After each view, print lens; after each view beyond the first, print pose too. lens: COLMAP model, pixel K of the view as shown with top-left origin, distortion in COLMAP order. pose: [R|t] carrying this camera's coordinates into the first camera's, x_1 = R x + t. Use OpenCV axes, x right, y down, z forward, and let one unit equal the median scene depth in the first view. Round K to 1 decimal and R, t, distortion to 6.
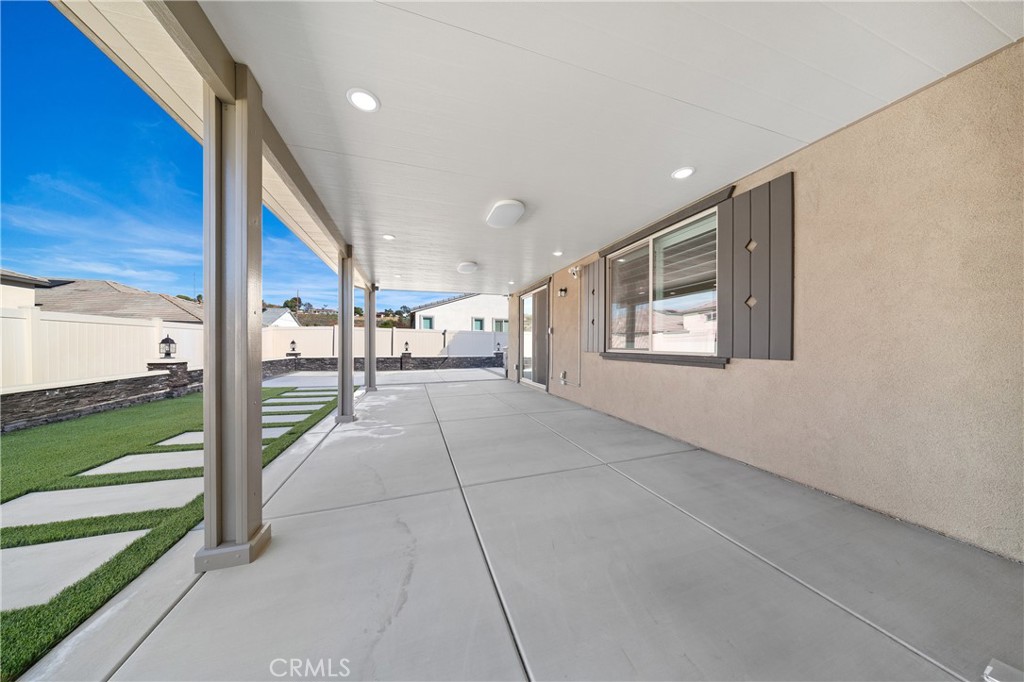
lens RADIAL K [[295.0, 0, 510.0], [0, 295.0, 344.4], [0, 0, 1]] dist [-0.001232, -0.000065]
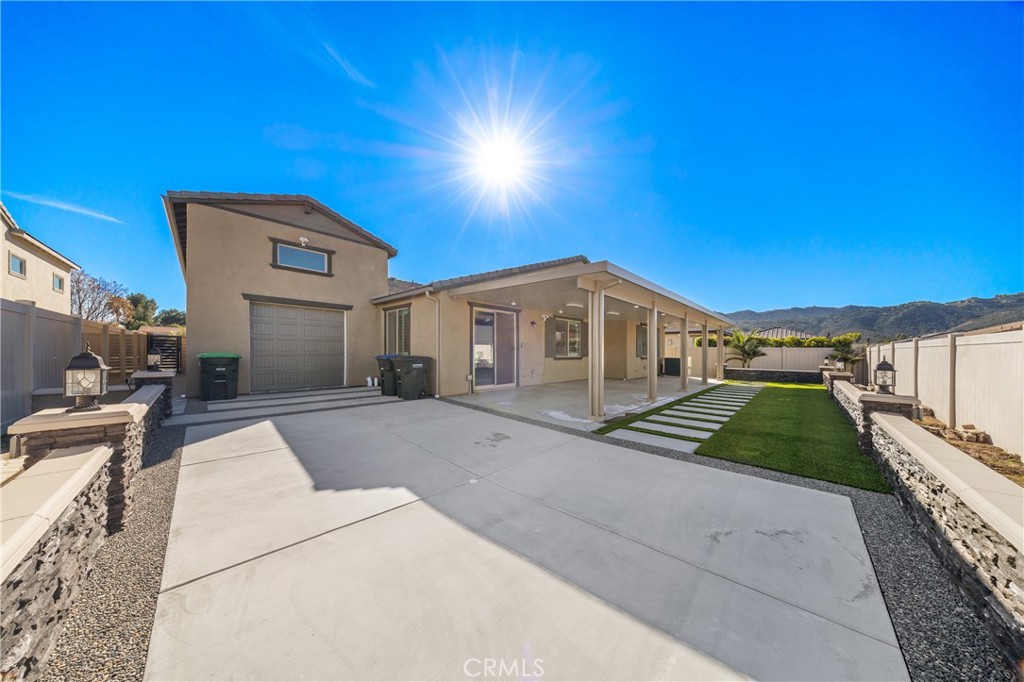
lens RADIAL K [[295.0, 0, 510.0], [0, 295.0, 344.4], [0, 0, 1]] dist [-0.001232, -0.000065]
pose [[-0.470367, -0.000463, 0.882471, -1.300867], [-0.014916, 0.999861, -0.007425, -0.041581], [-0.882345, -0.016655, -0.470309, 1.963590]]
